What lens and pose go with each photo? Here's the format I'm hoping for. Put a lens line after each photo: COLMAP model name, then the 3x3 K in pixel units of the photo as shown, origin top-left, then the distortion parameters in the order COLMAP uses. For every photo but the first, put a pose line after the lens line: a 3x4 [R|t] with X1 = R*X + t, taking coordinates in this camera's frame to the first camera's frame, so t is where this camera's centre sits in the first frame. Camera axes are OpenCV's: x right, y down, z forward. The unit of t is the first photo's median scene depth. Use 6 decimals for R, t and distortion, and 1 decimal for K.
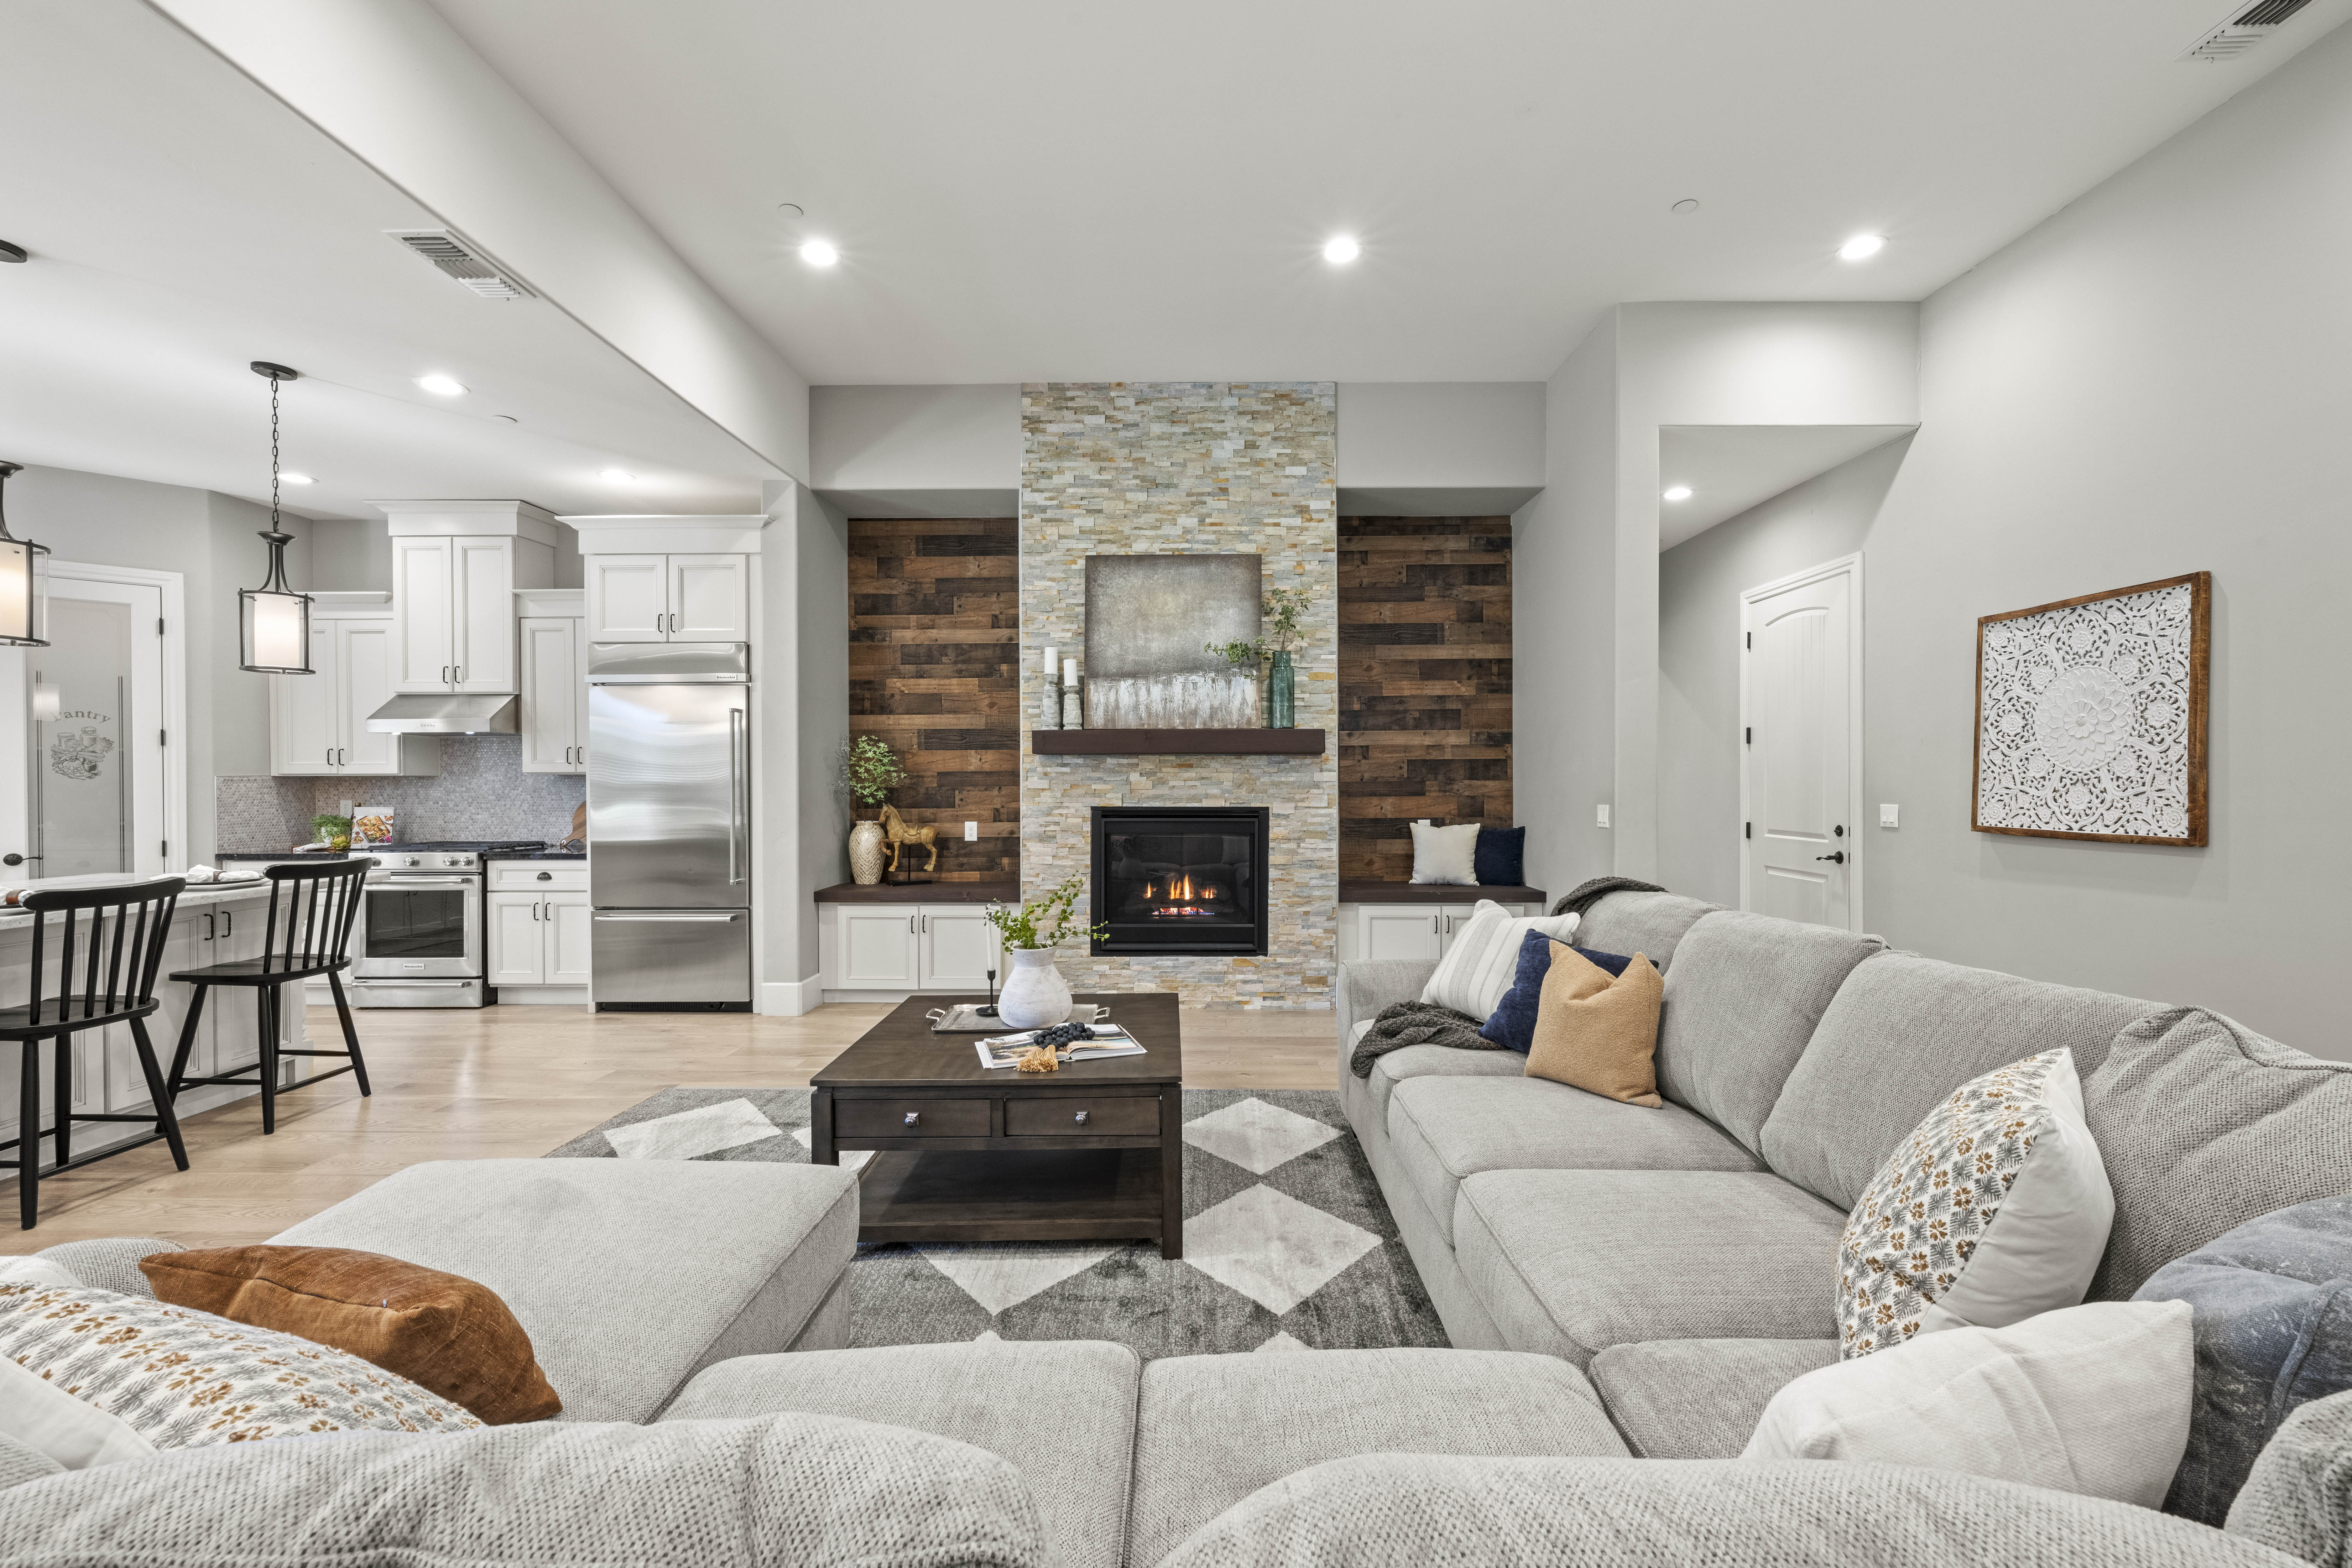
lens RADIAL K [[950.4, 0, 1179.1], [0, 950.4, 784.5], [0, 0, 1]] dist [-0.003035, 0.000582]
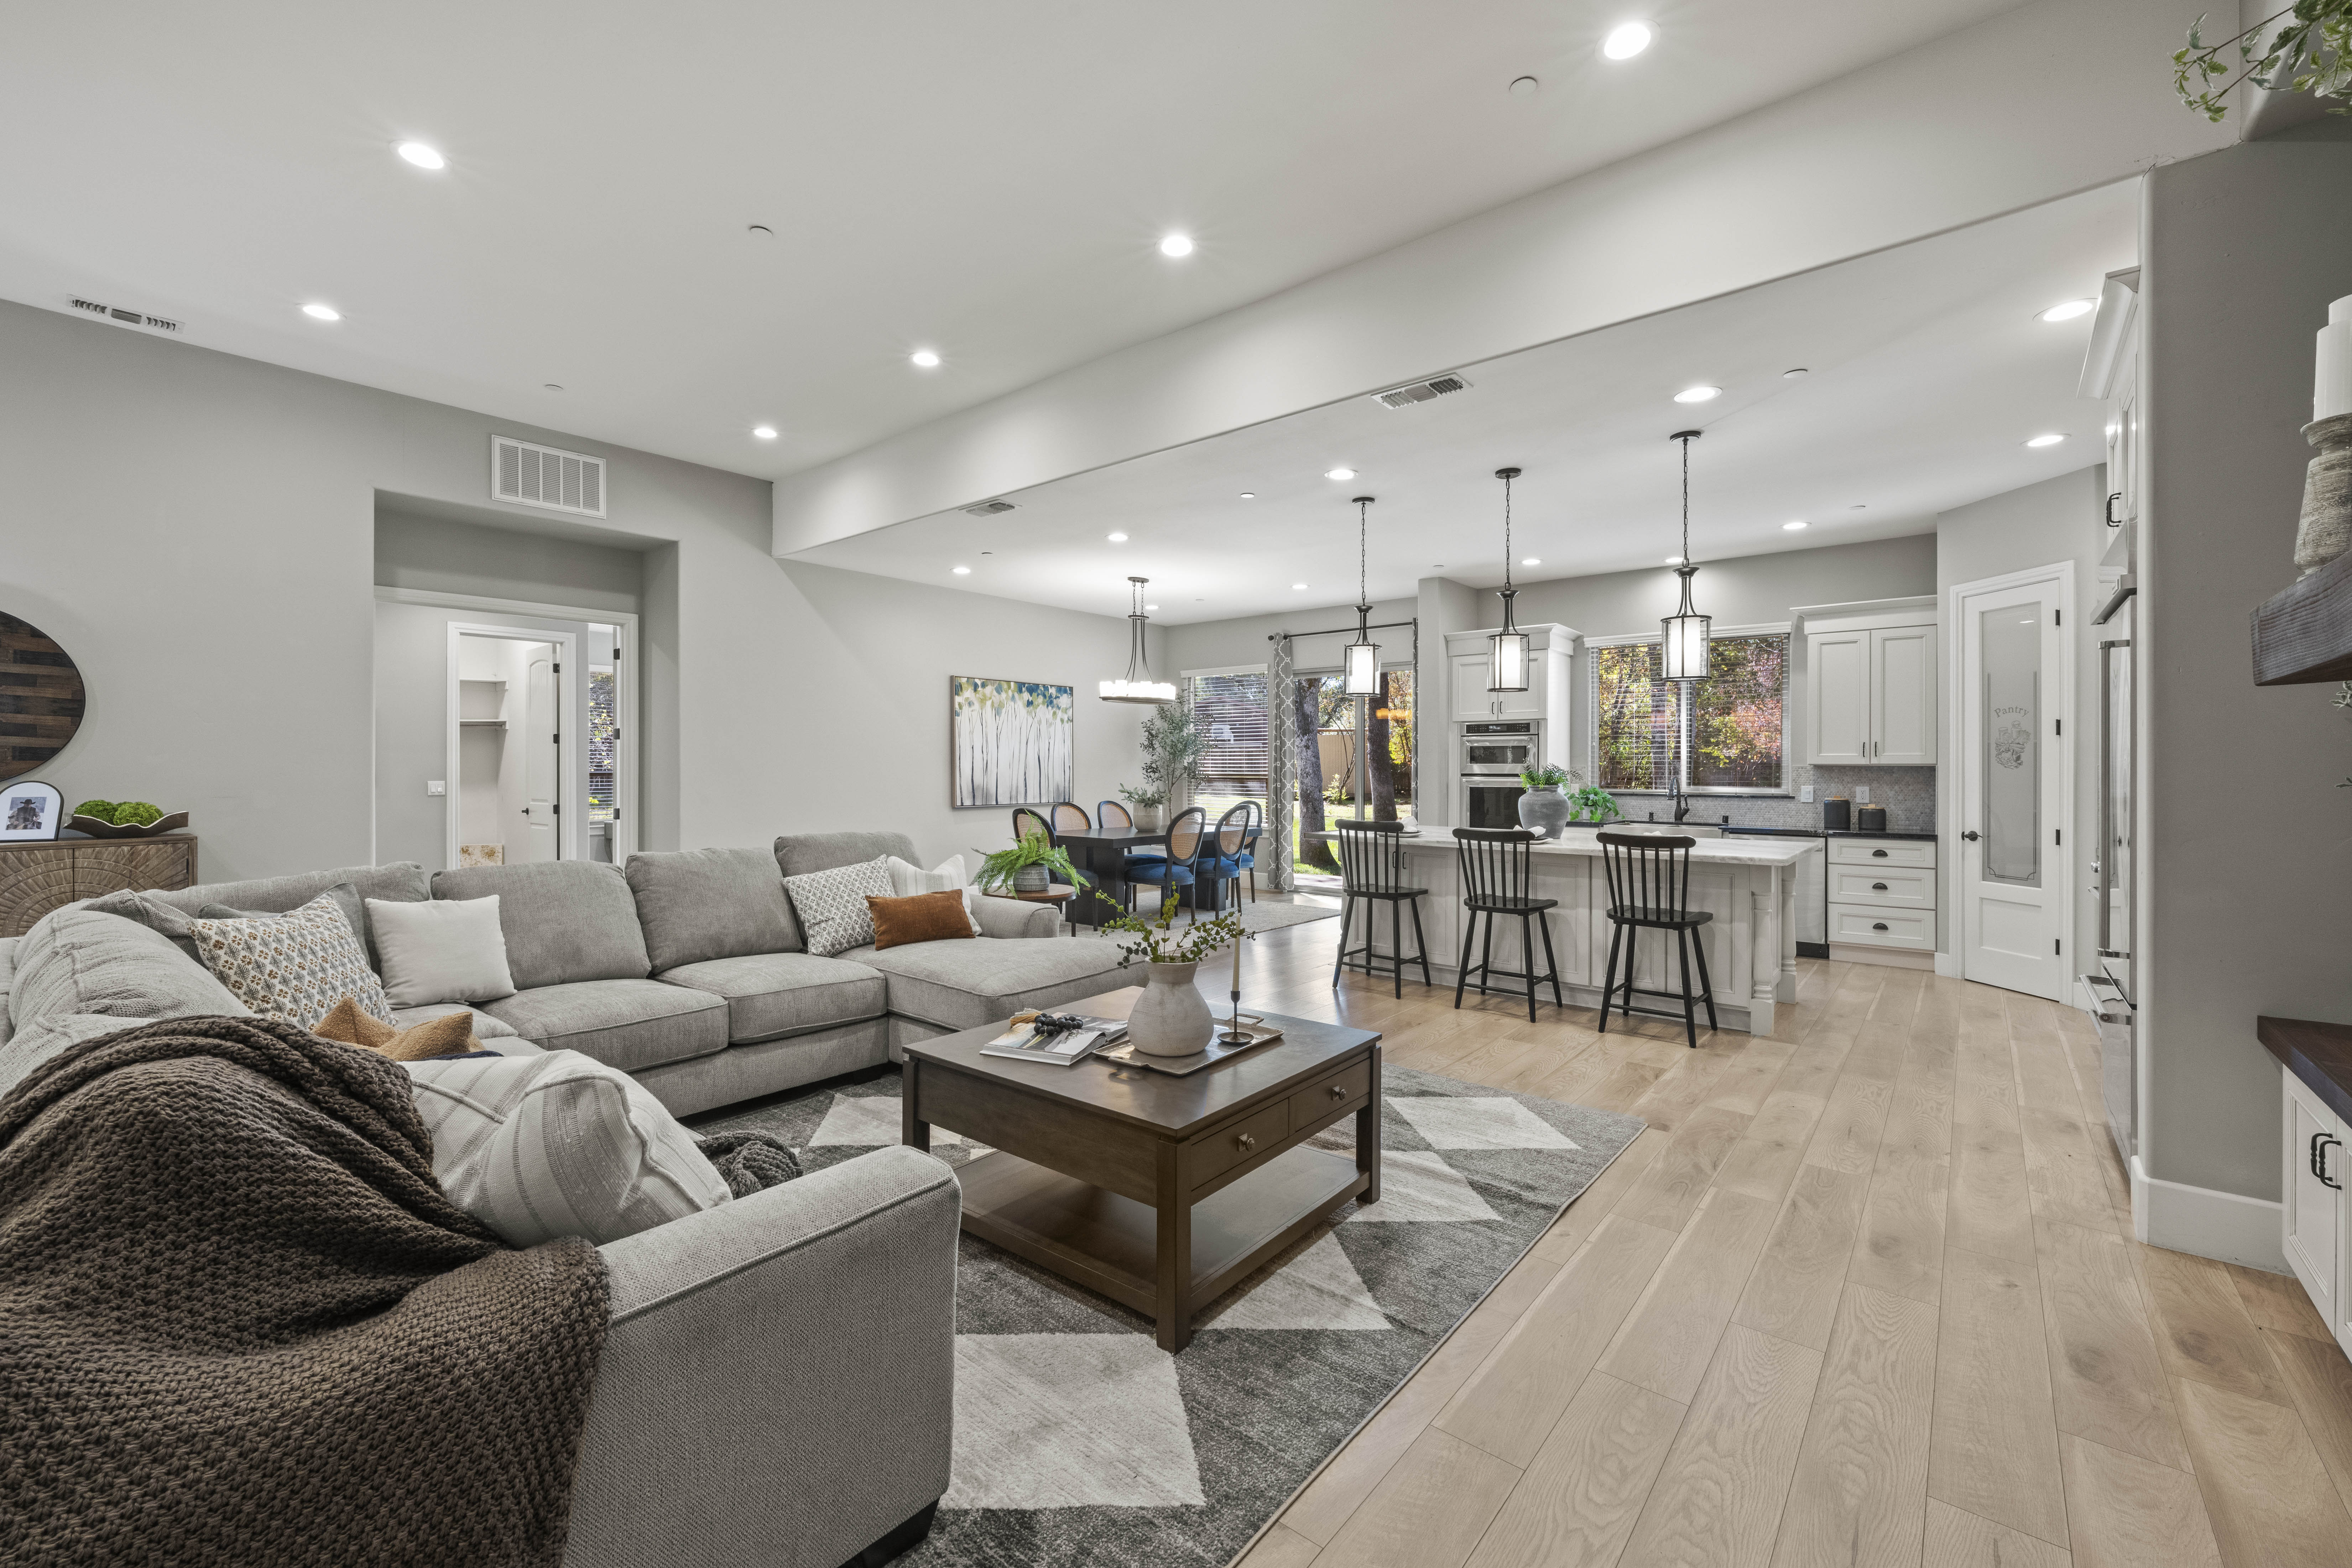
lens RADIAL K [[950.4, 0, 1187.8], [0, 950.4, 768.9], [0, 0, 1]] dist [-0.003035, 0.000582]
pose [[-0.624802, 0.000244, -0.780783, 0.294445], [-0.006545, 0.999963, 0.005550, -0.004678], [0.780756, 0.008578, -0.624778, 0.896683]]
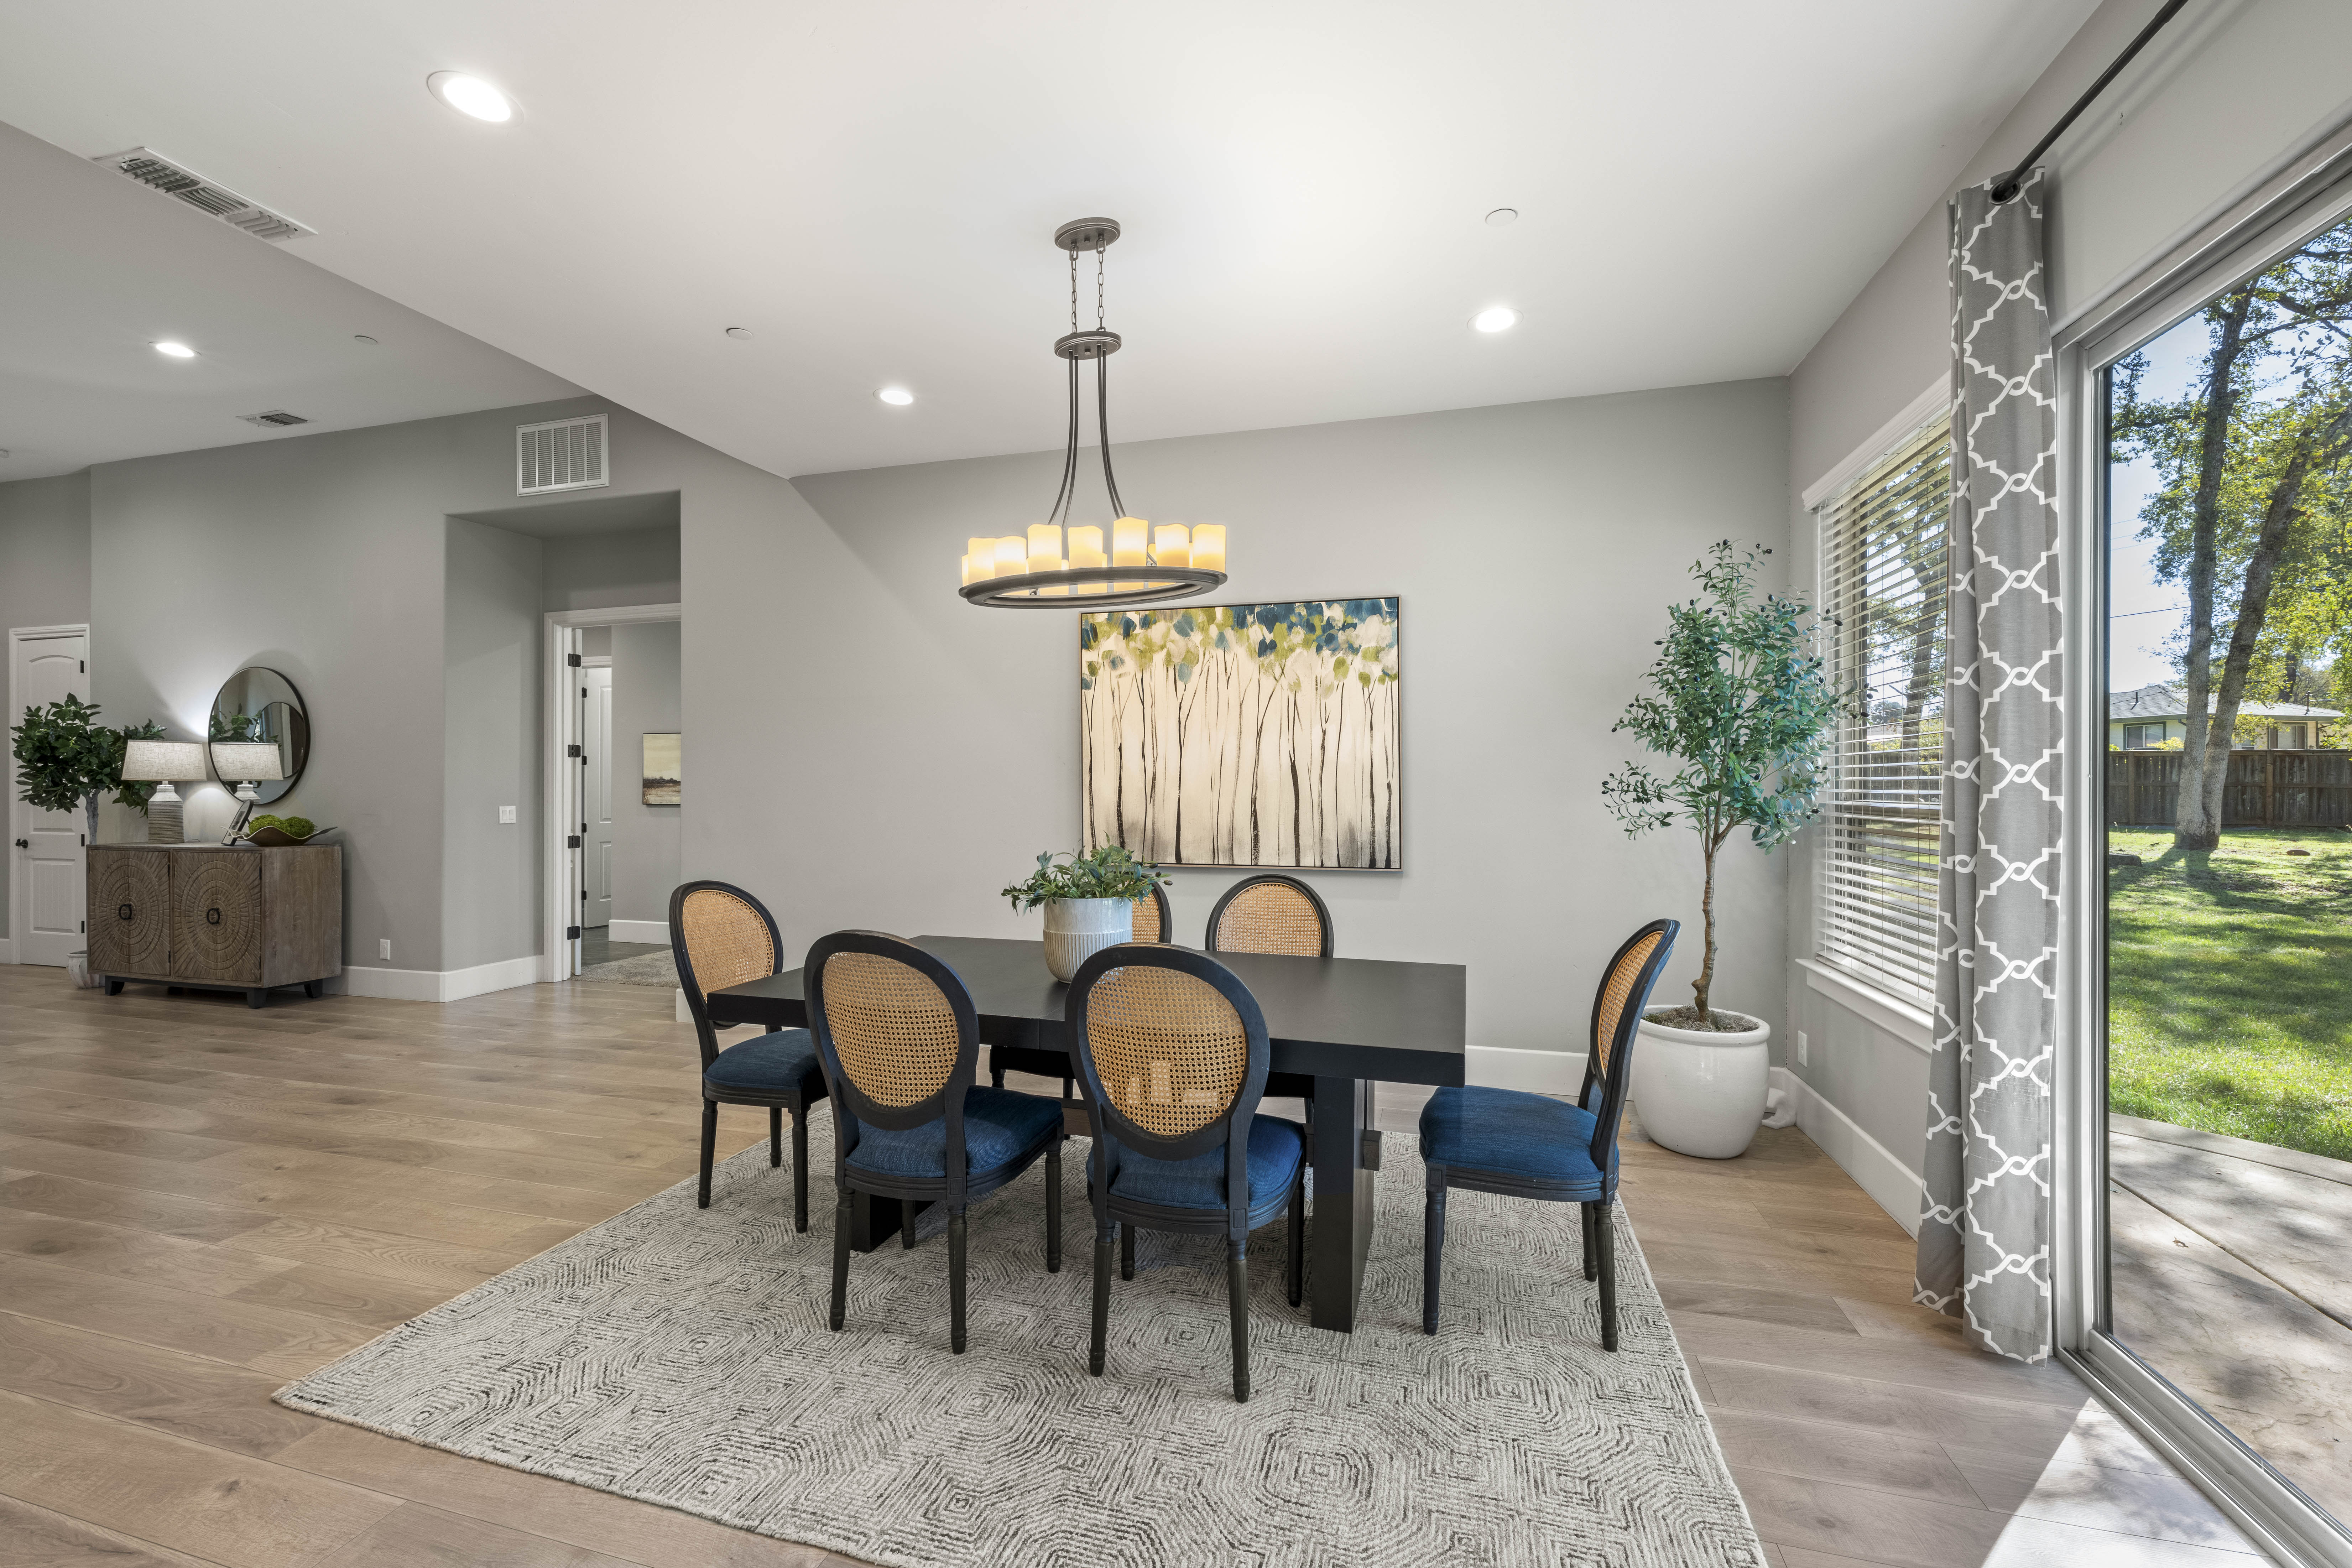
lens RADIAL K [[950.4, 0, 1184.6], [0, 950.4, 789.2], [0, 0, 1]] dist [-0.003035, 0.000582]
pose [[-0.967016, -0.000986, 0.254715, -1.041589], [0.001233, 0.999963, 0.008550, -0.001085], [-0.254714, 0.008582, -0.966978, 0.364402]]
